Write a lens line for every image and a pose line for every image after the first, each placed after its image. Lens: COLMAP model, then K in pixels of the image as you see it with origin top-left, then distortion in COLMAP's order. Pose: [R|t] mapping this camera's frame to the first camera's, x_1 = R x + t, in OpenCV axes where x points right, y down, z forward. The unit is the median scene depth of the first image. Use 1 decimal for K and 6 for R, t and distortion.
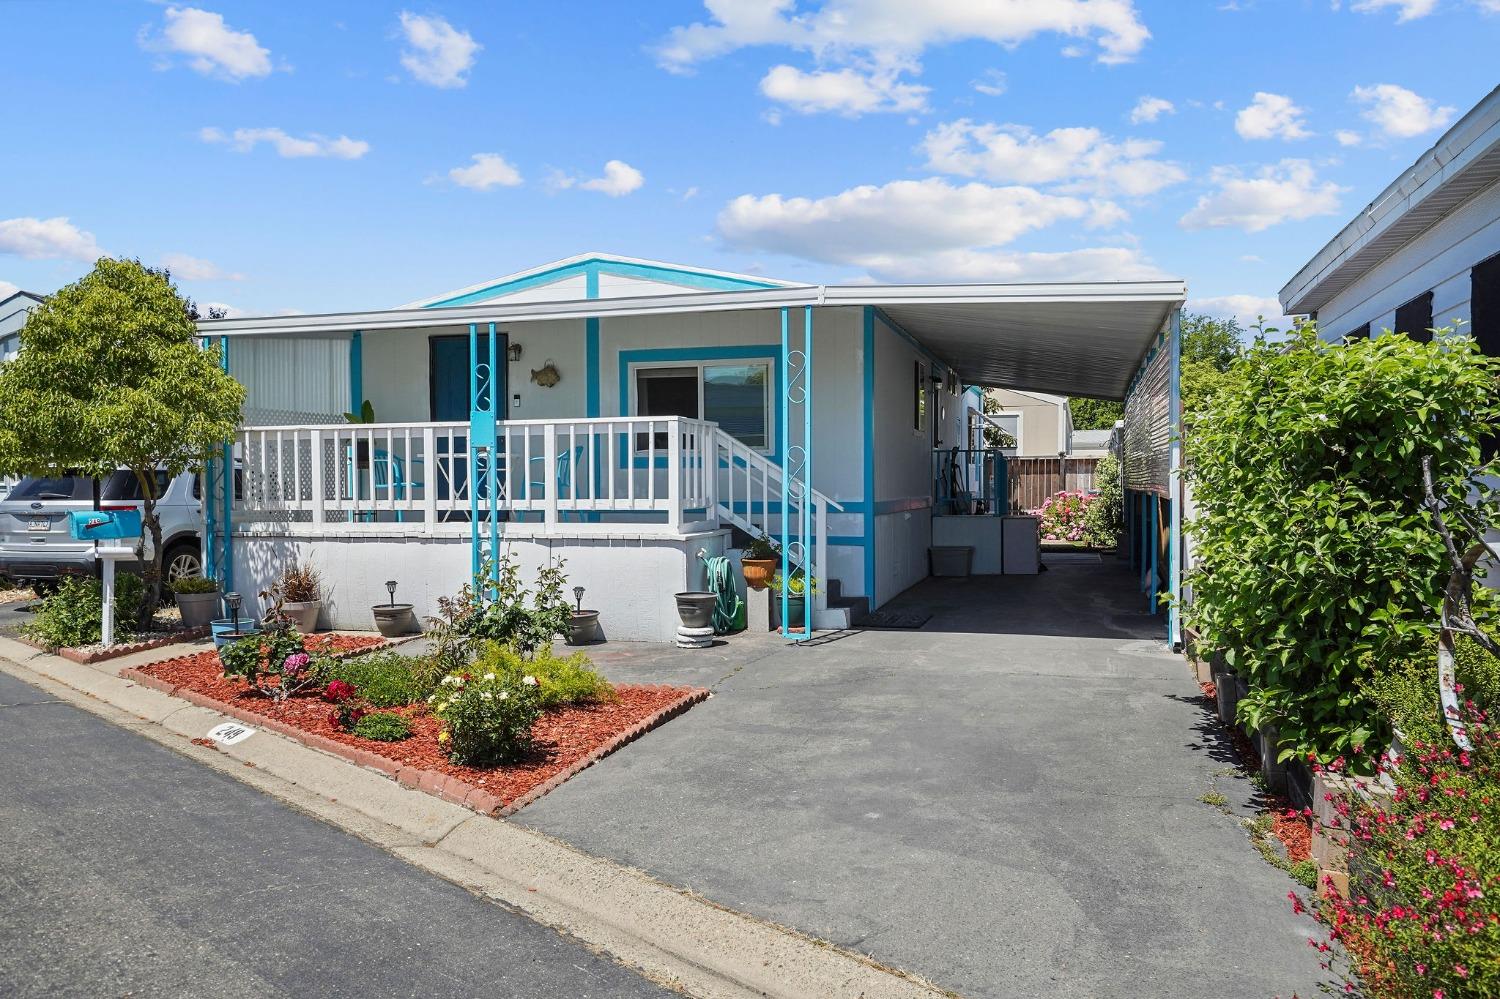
lens RADIAL K [[1125.3, 0, 750.0], [0, 1125.3, 499.5], [0, 0, 1]] dist [0.009214, 0.002190]
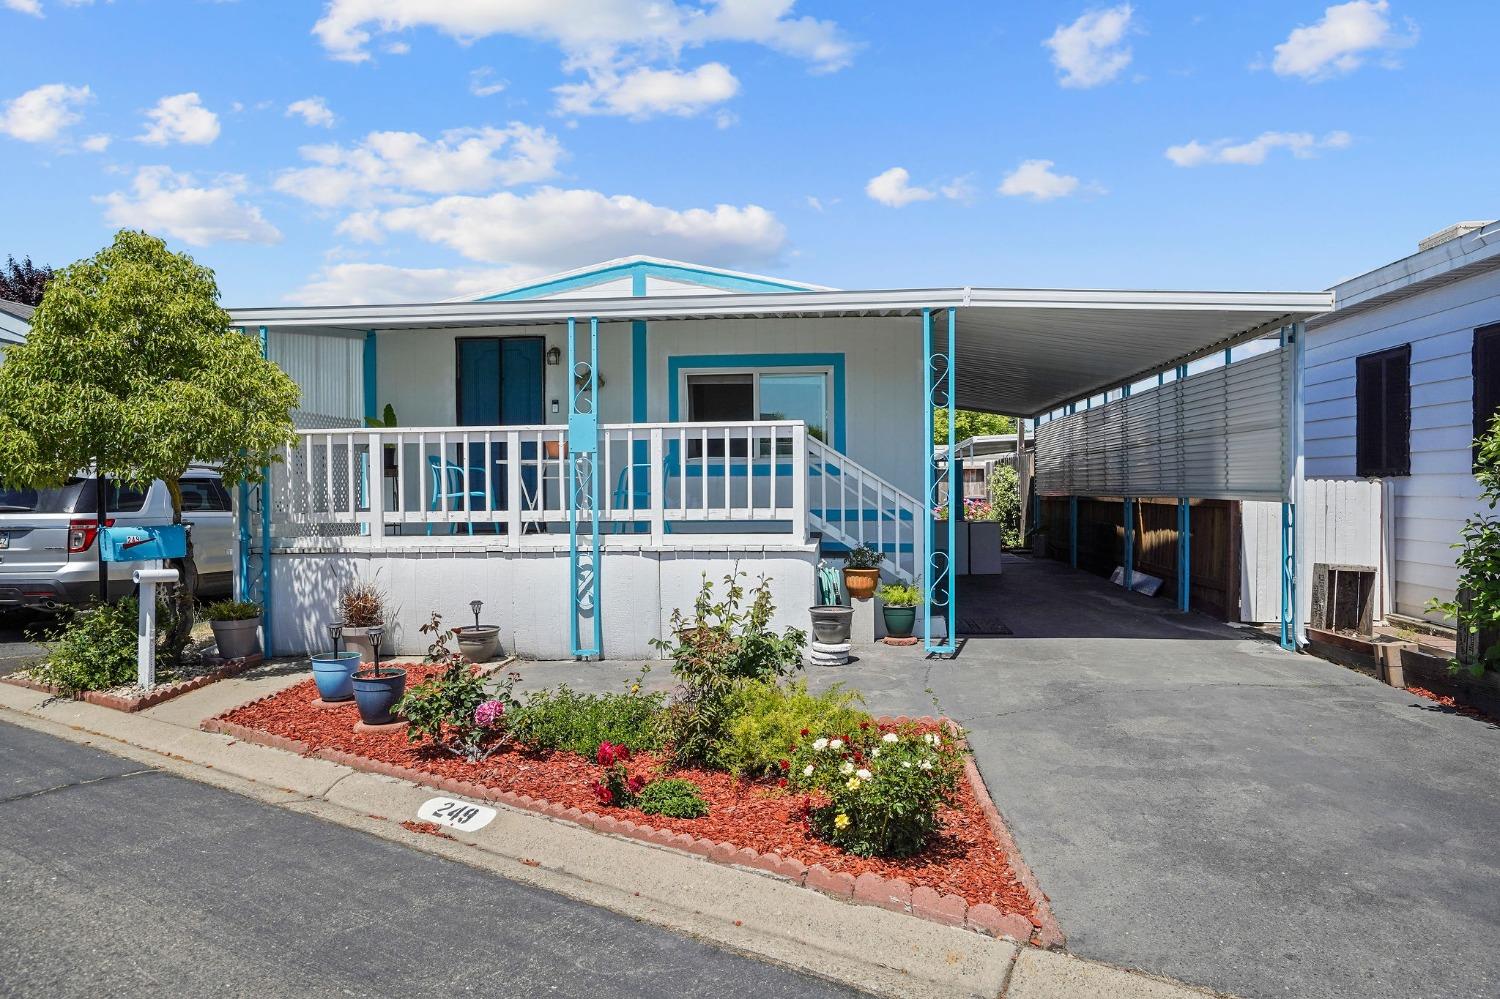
lens RADIAL K [[969.3, 0, 750.0], [0, 969.3, 499.5], [0, 0, 1]] dist [-0.005489, 0.002528]
pose [[0.981934, -0.005791, 0.189134, -0.249466], [0.006544, 0.999973, -0.003355, -0.004882], [-0.189110, 0.004532, 0.981946, 0.193605]]
